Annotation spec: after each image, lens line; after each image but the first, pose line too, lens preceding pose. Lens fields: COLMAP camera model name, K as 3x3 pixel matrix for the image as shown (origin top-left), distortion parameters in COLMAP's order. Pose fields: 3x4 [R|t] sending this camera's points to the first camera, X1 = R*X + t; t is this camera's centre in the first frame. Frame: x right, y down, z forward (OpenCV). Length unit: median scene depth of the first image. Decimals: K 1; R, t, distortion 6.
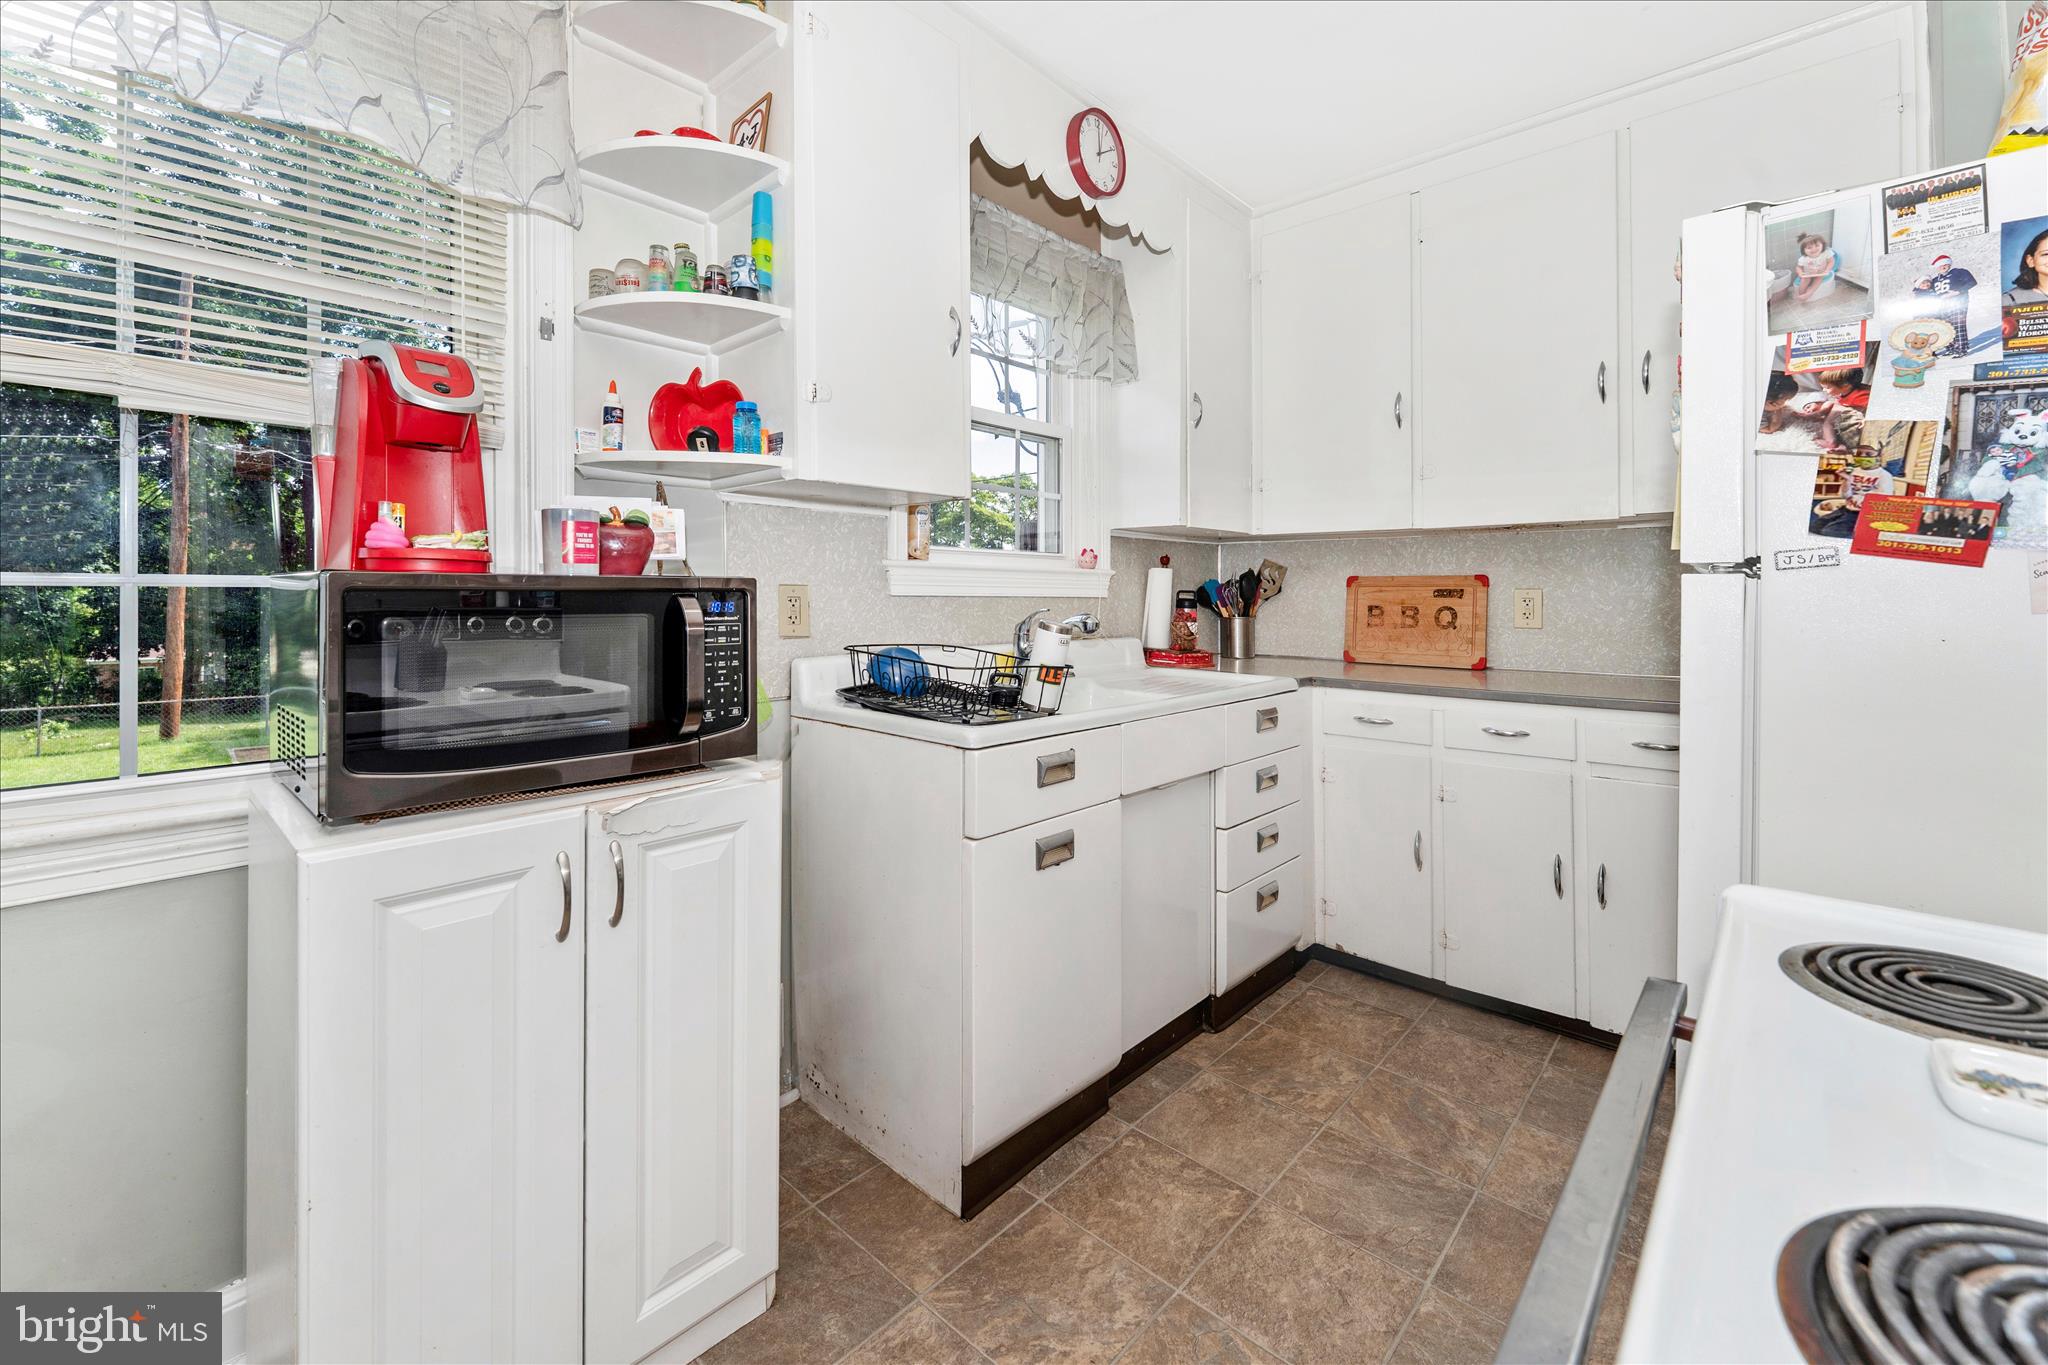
lens RADIAL K [[854.2, 0, 1016.4], [0, 854.2, 596.5], [0, 0, 1]] dist [-0.000658, -0.000264]
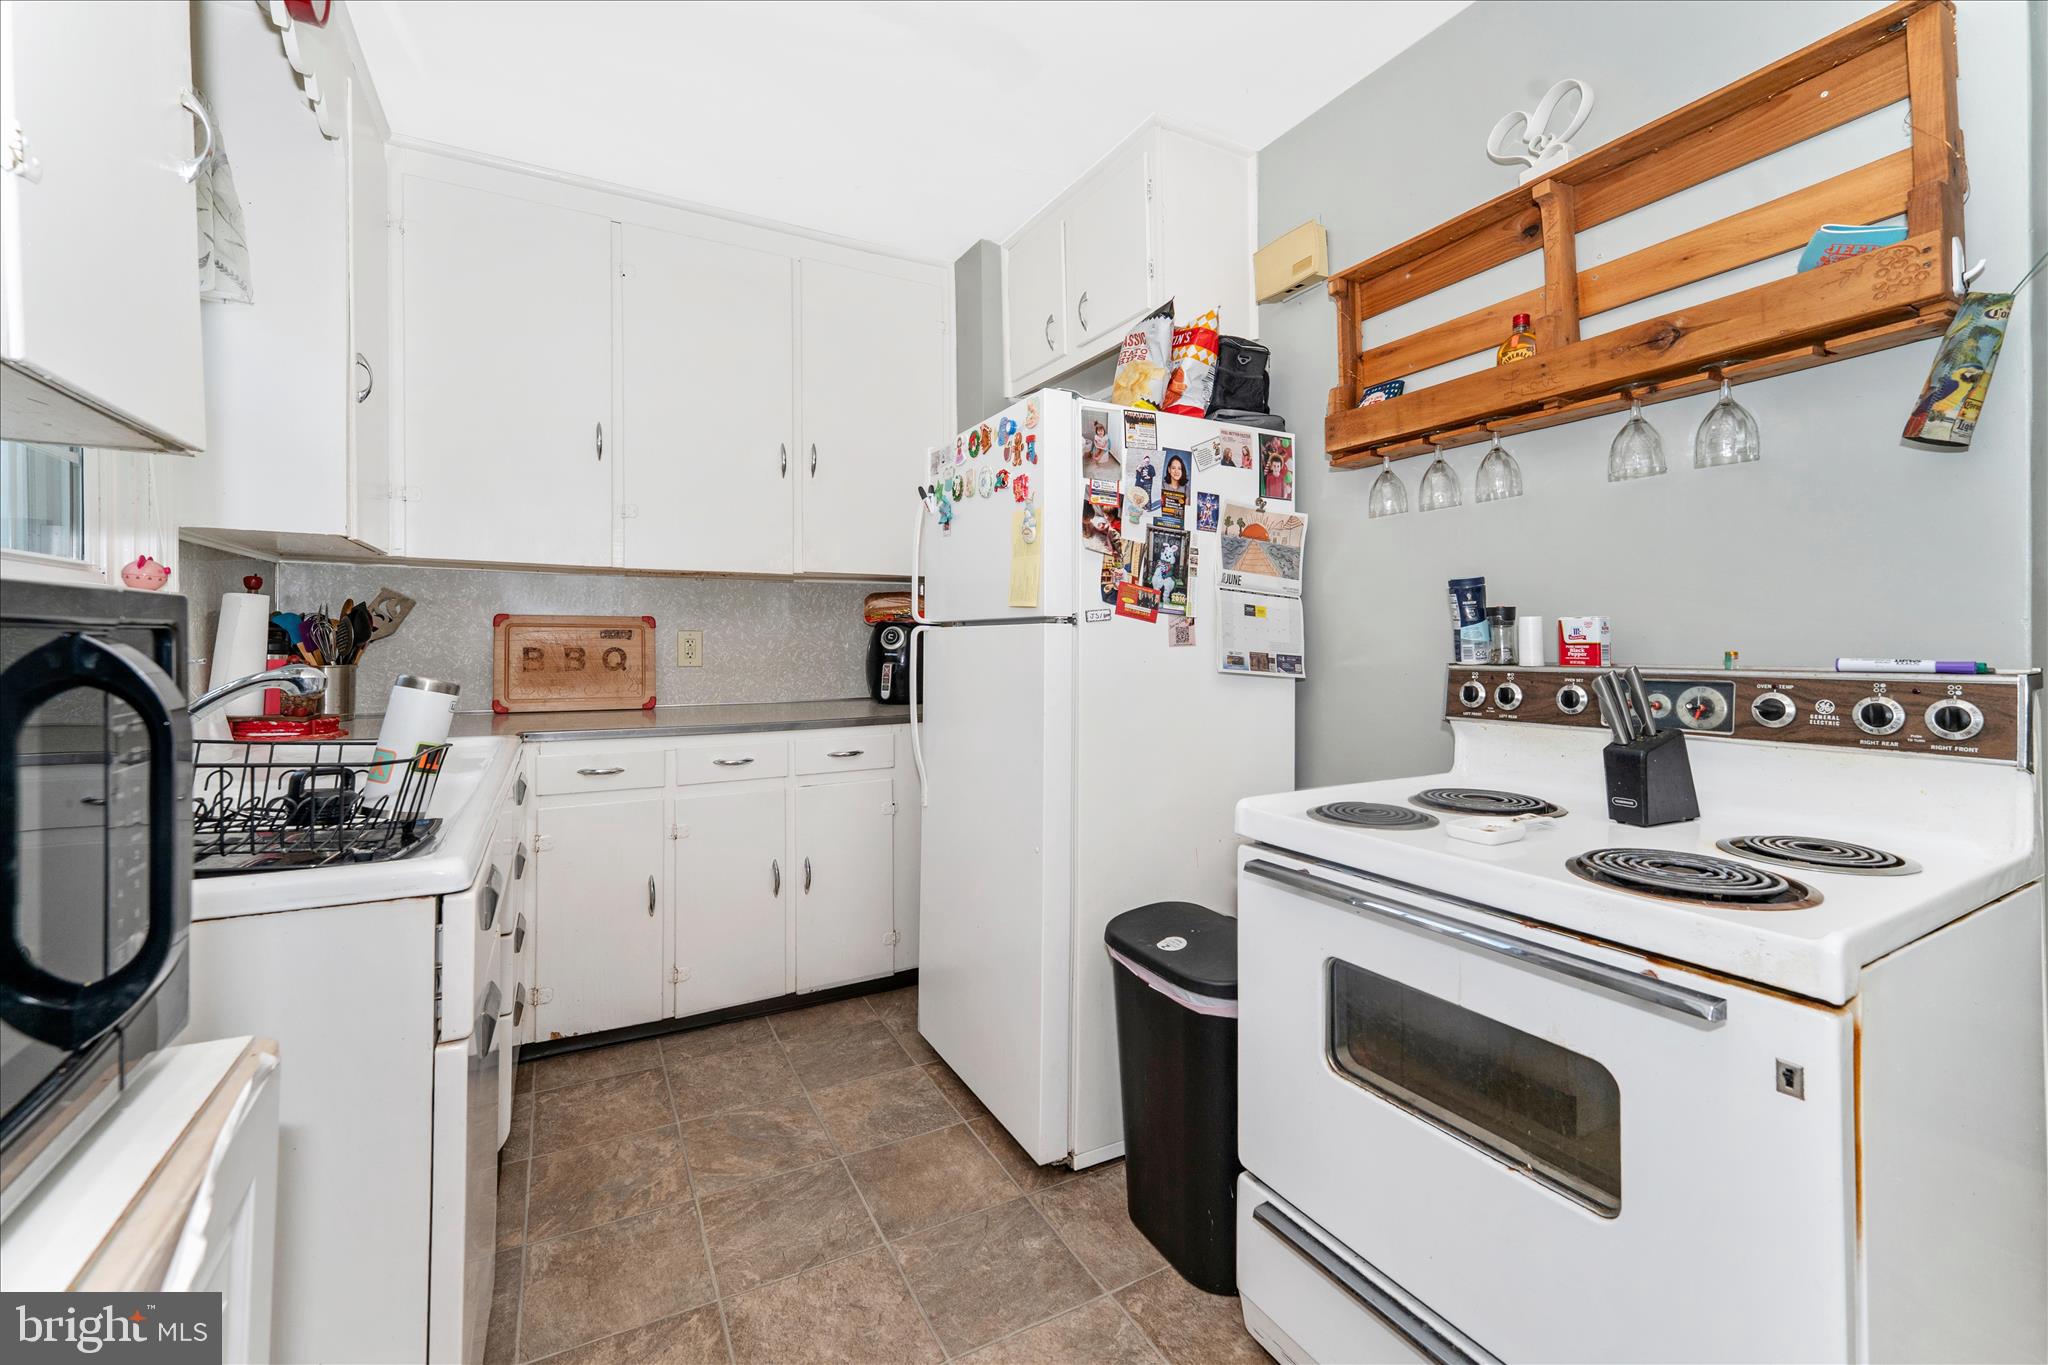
lens RADIAL K [[854.2, 0, 1018.5], [0, 854.2, 634.4], [0, 0, 1]] dist [-0.000658, -0.000264]
pose [[0.322857, 0.003166, 0.946443, -0.443674], [-0.001363, 0.999995, -0.002880, -0.002452], [-0.946447, -0.000360, 0.322859, 0.382736]]
